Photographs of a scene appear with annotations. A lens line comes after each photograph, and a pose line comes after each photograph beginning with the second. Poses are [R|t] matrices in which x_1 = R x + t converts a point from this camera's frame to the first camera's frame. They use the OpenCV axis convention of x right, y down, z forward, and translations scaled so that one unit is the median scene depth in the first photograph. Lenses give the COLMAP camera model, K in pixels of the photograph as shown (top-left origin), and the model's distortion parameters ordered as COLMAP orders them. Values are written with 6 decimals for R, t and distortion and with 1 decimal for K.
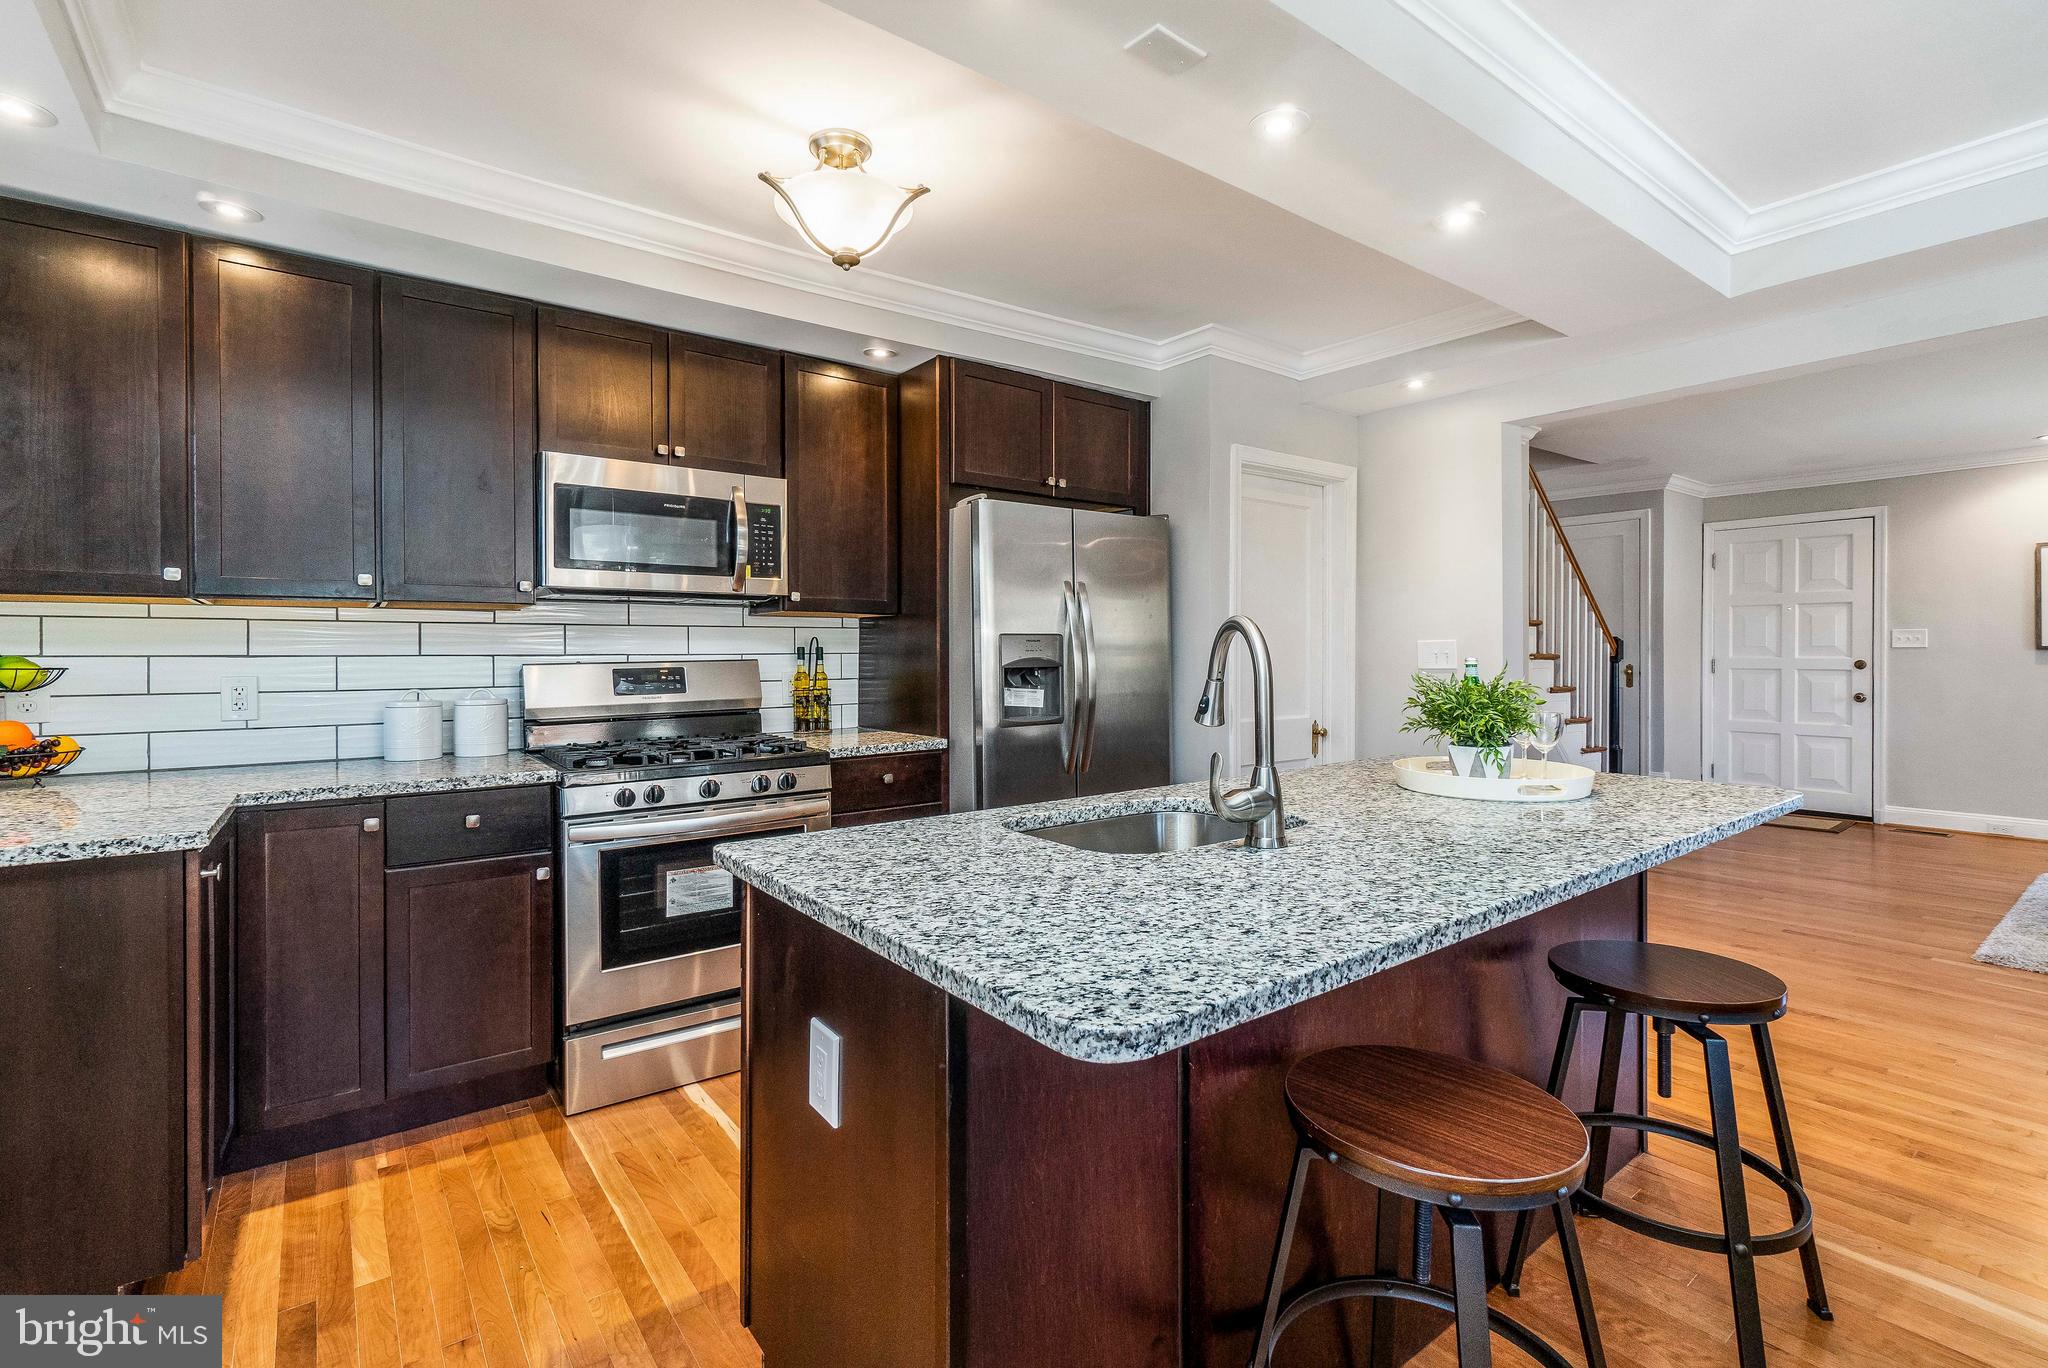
lens RADIAL K [[917.0, 0, 1017.1], [0, 917.0, 653.7], [0, 0, 1]] dist [-0.004295, -0.000210]
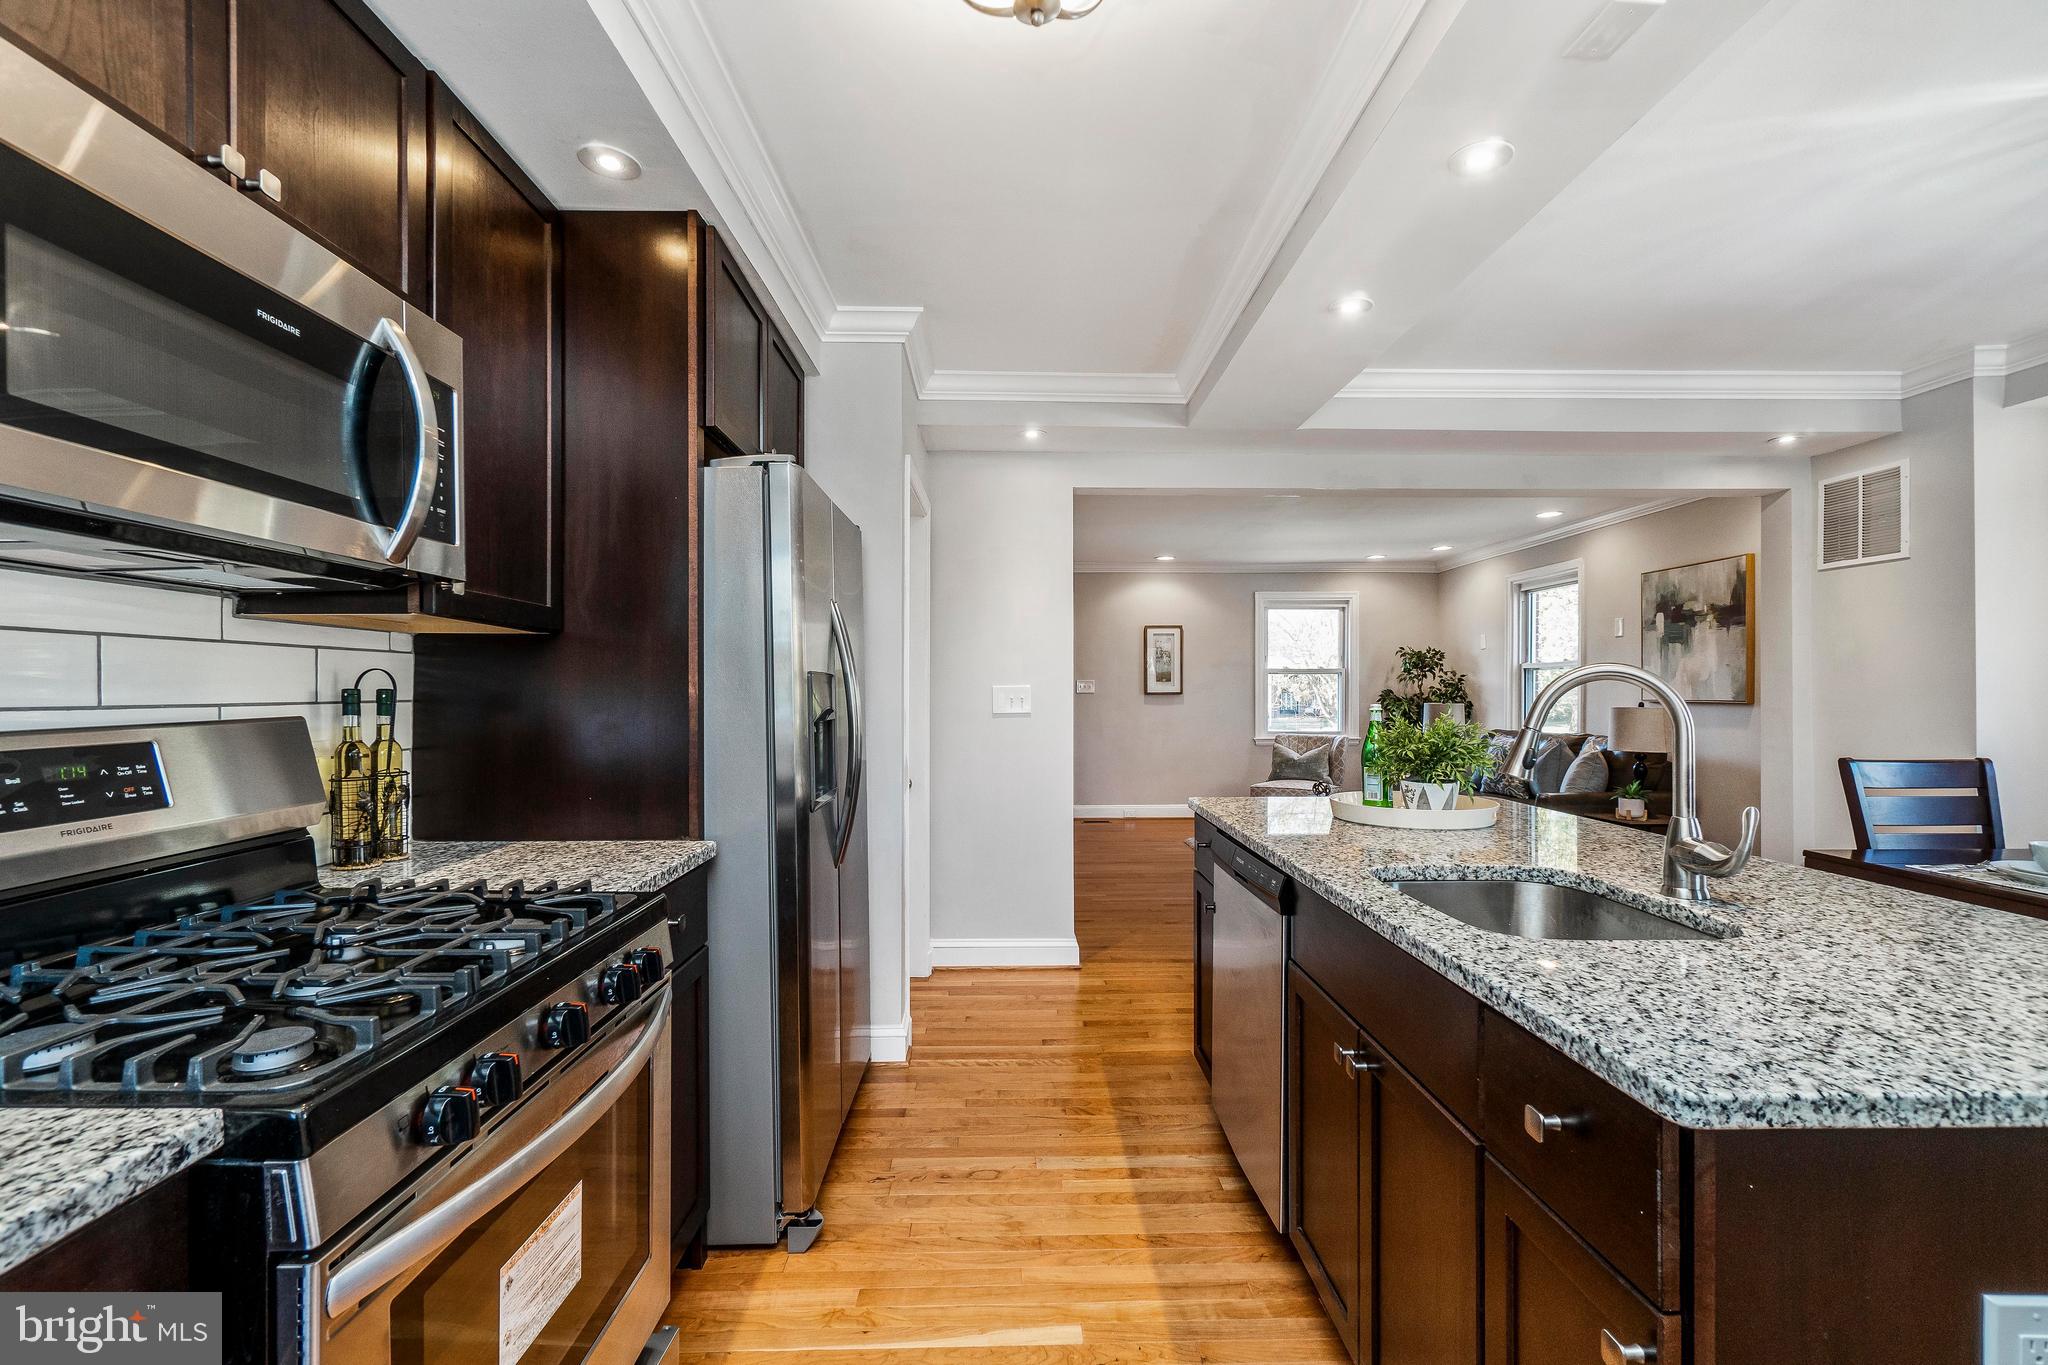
lens RADIAL K [[906.9, 0, 1024.0], [0, 906.9, 682.5], [0, 0, 1]] dist [-0.000290, -0.000165]
pose [[0.583138, 0.010938, 0.812299, -0.488144], [0.001535, 0.999893, -0.014566, -0.004002], [-0.812372, 0.009741, 0.583059, 0.516550]]
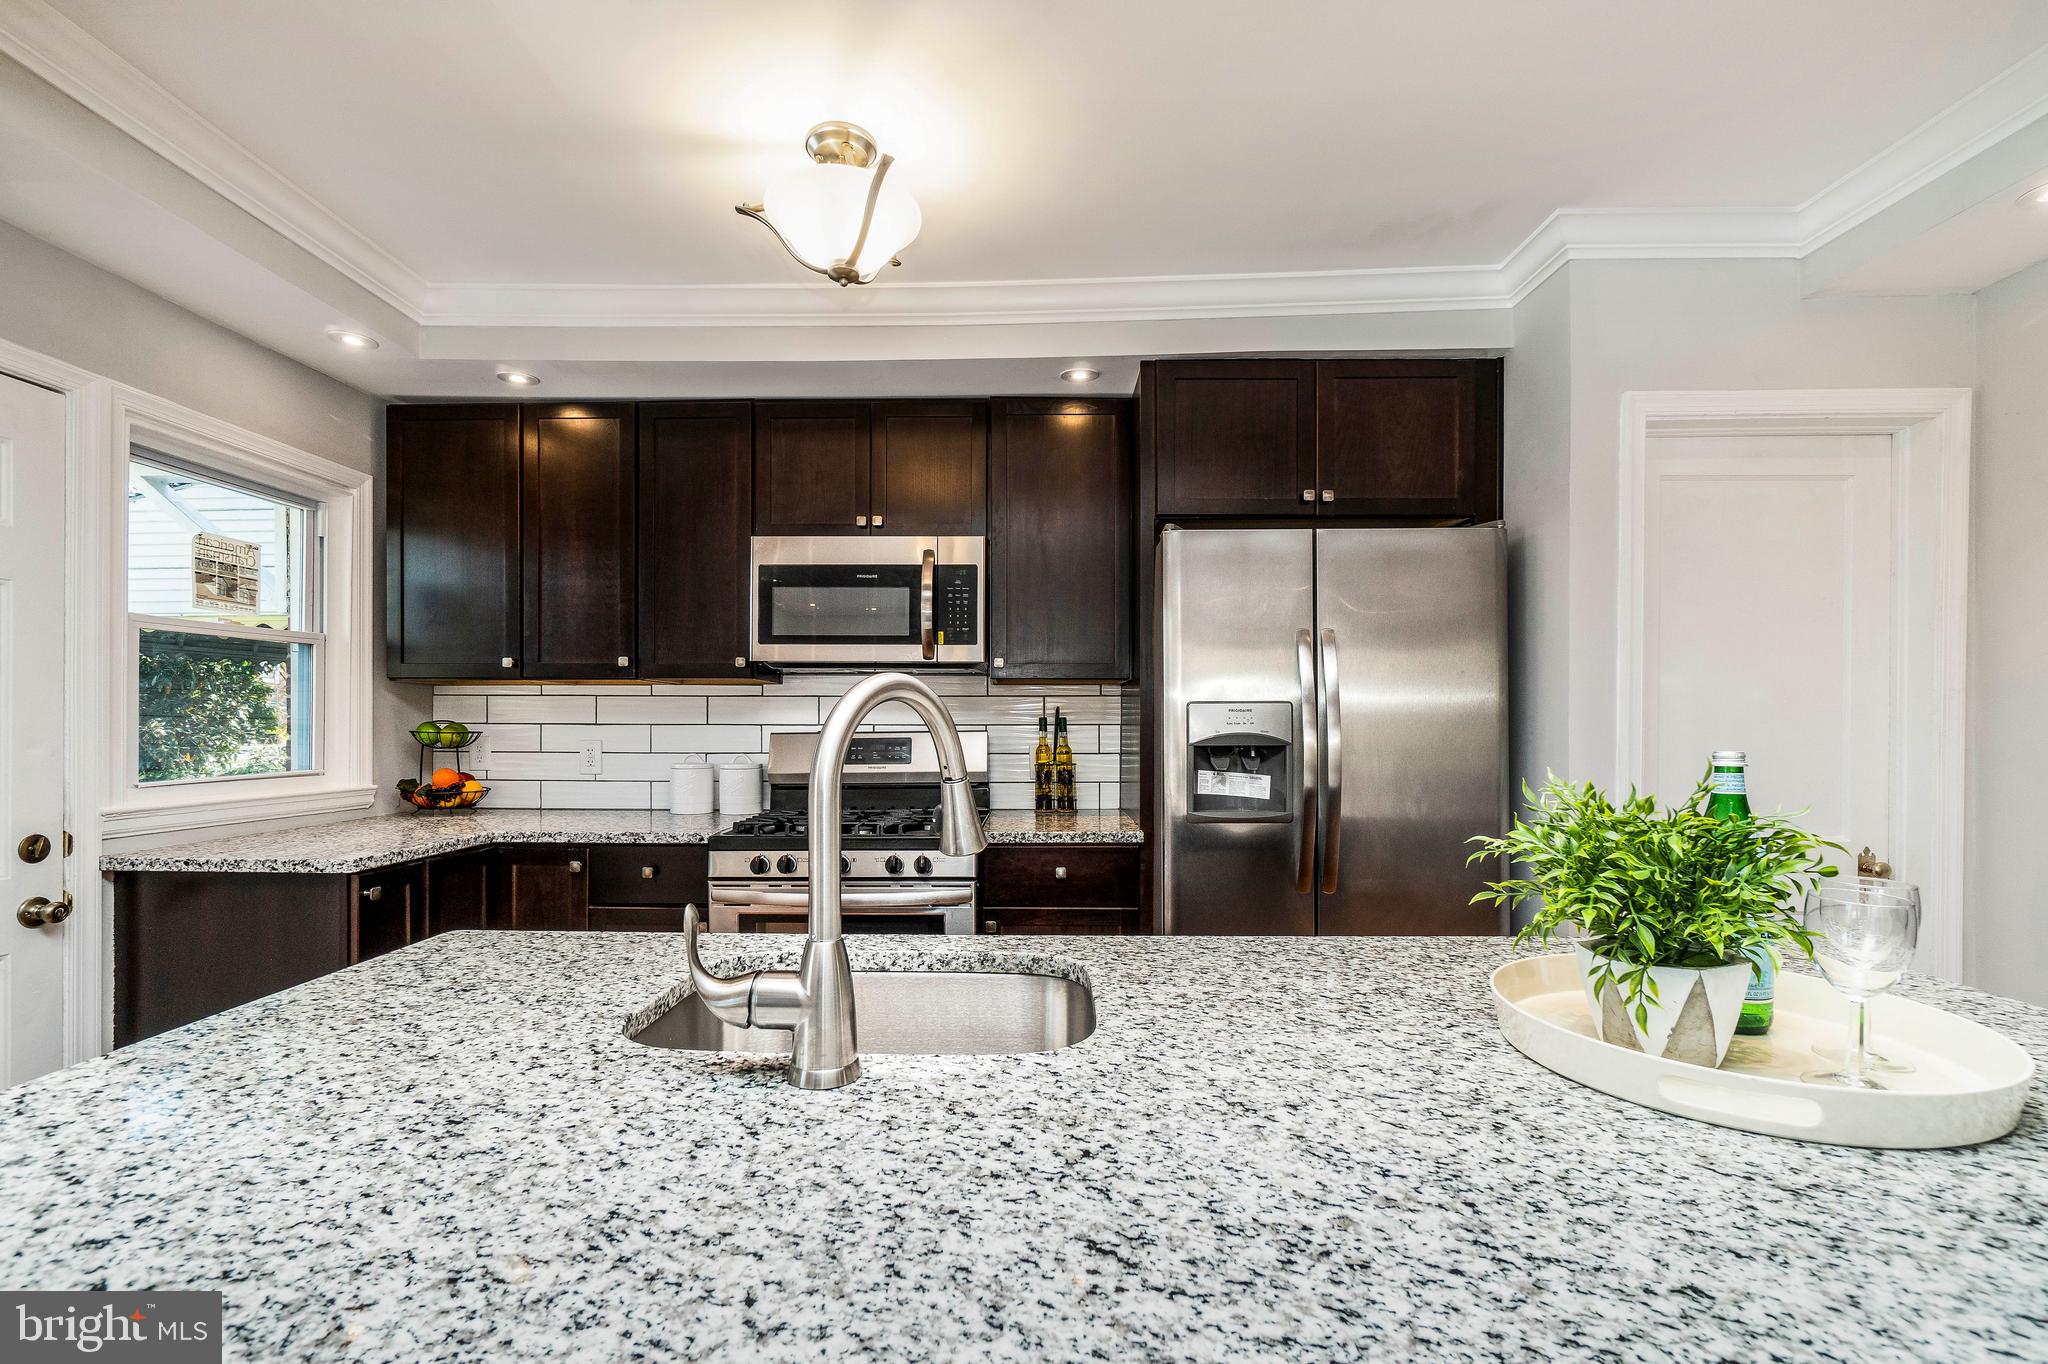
lens RADIAL K [[898.5, 0, 1019.2], [0, 898.5, 722.8], [0, 0, 1]] dist [-0.006392, 0.000127]
pose [[0.784983, 0.006119, -0.619487, 0.355148], [-0.005007, 0.999981, 0.003533, -0.005937], [0.619497, 0.000329, 0.784999, 0.328570]]
